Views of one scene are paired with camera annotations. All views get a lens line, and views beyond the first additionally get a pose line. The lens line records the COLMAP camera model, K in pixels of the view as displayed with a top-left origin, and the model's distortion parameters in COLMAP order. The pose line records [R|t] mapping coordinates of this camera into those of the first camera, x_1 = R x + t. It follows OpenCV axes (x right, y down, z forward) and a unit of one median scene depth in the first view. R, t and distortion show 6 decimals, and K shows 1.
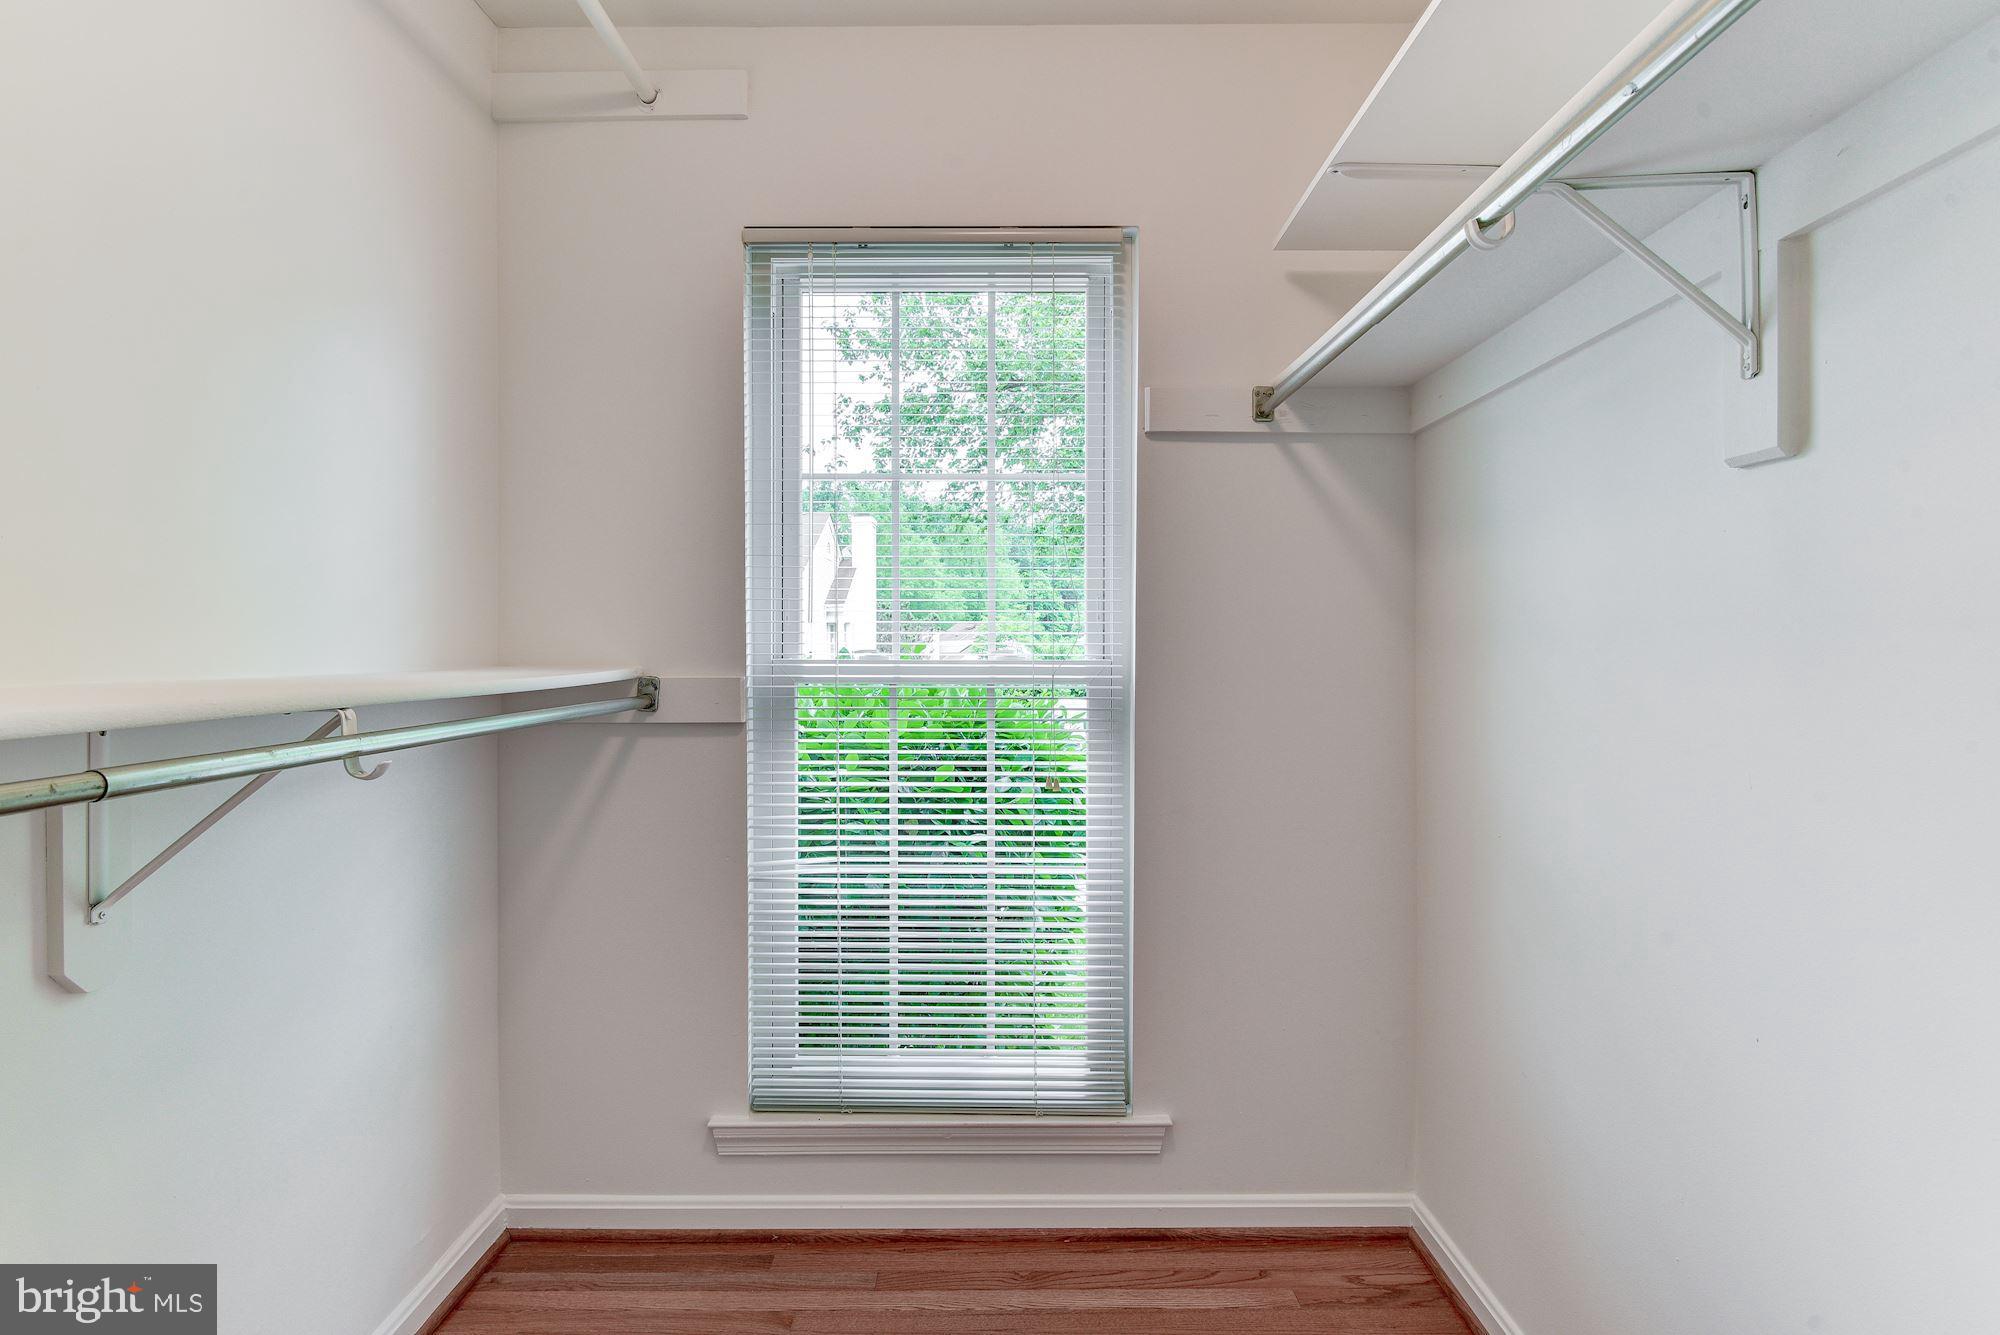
lens RADIAL K [[1058.9, 0, 999.3], [0, 1058.9, 659.2], [0, 0, 1]] dist [-0.002093, -0.004607]
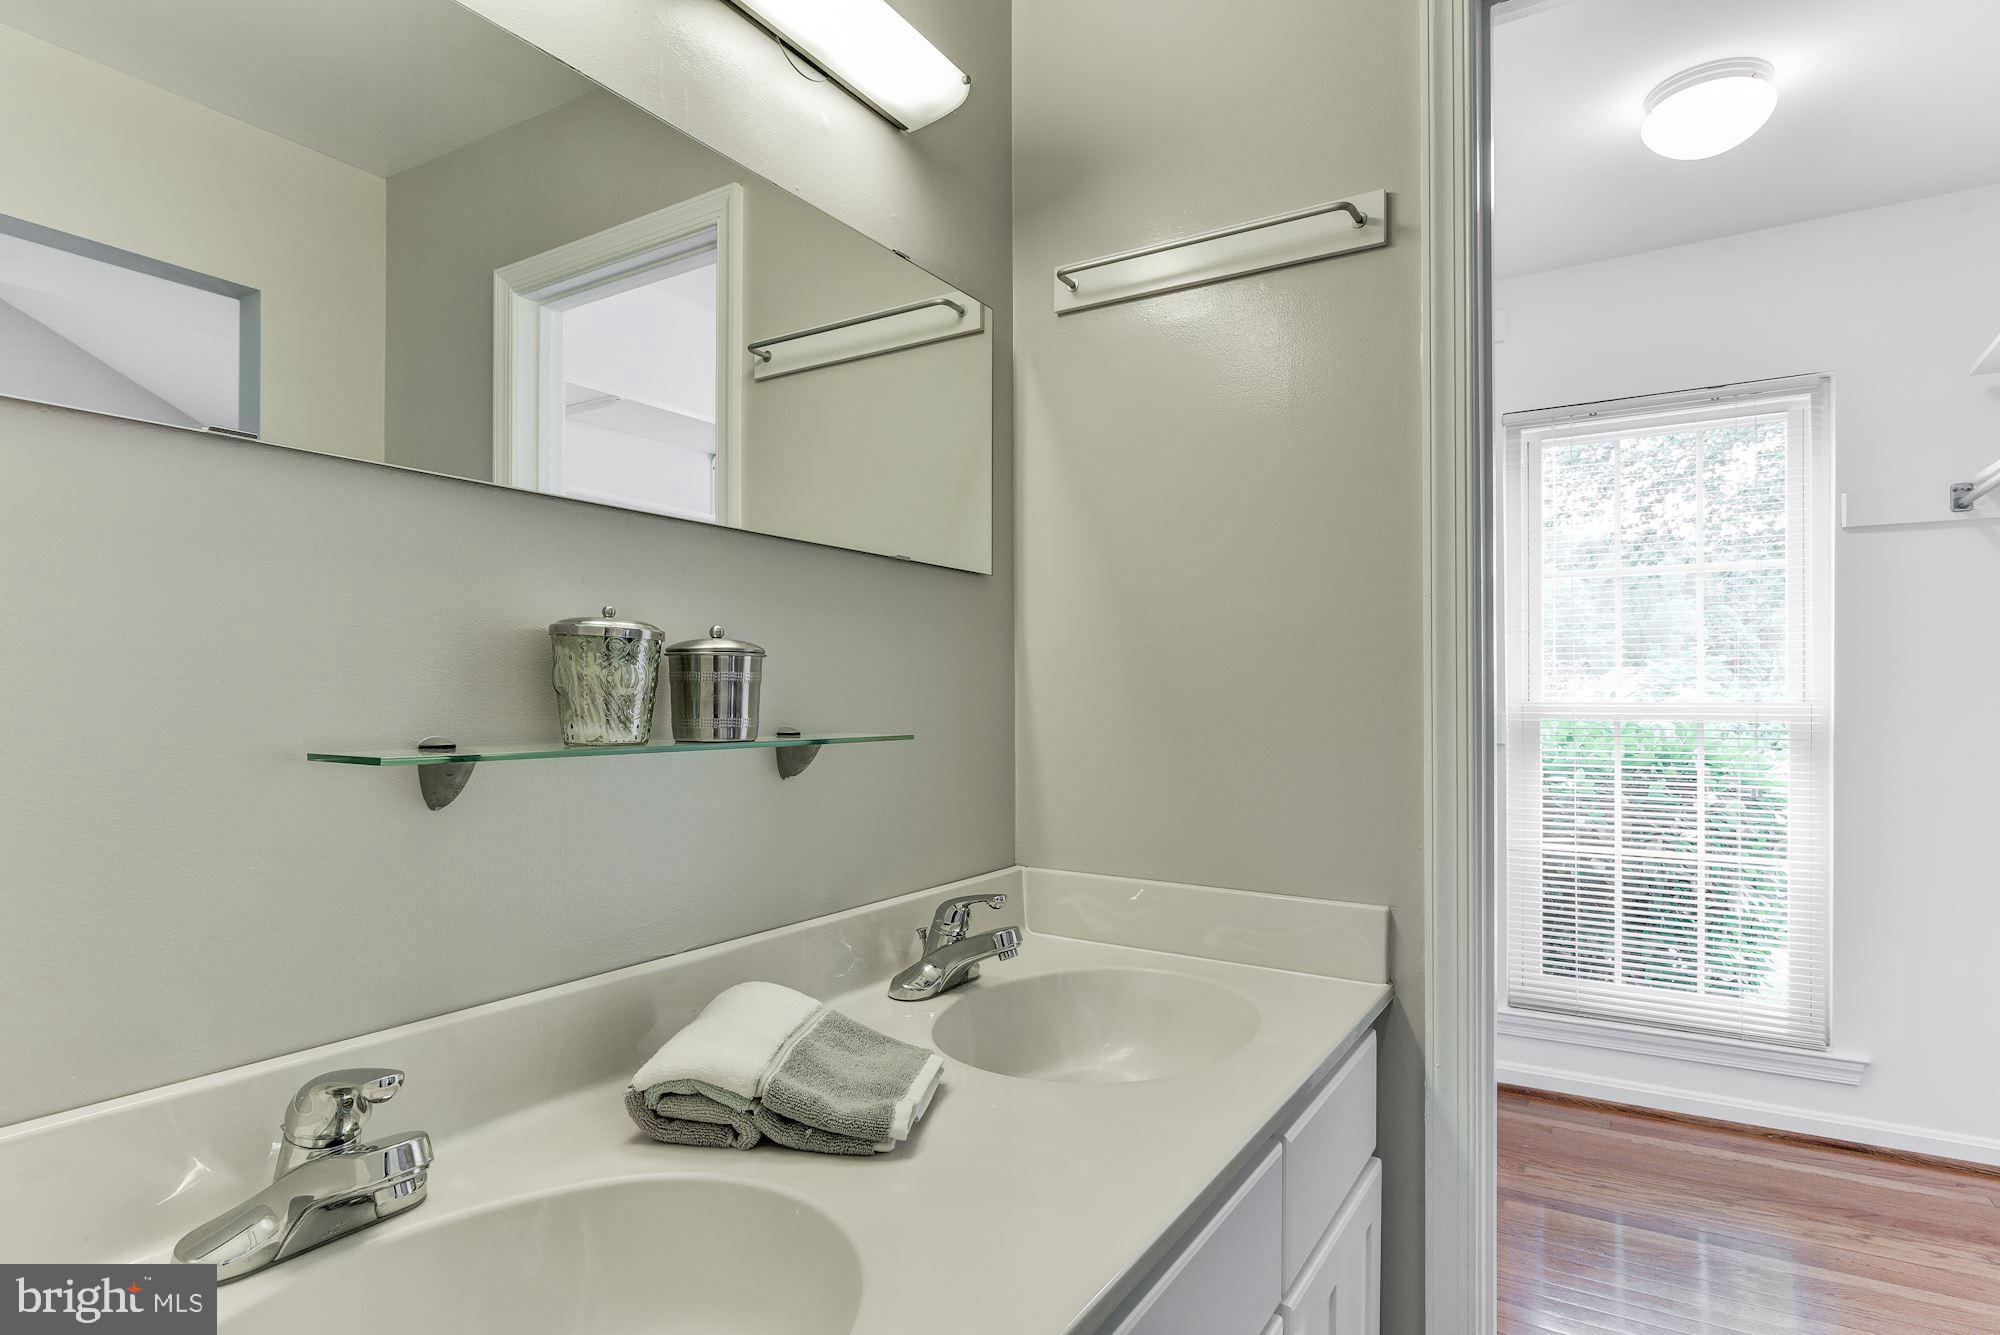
lens RADIAL K [[1058.9, 0, 983.6], [0, 1058.9, 695.5], [0, 0, 1]] dist [-0.002093, -0.004607]
pose [[0.840494, -0.002272, -0.541816, -0.045372], [-0.004216, 0.999934, -0.010733, 0.010319], [0.541804, 0.011306, 0.840429, -0.628717]]
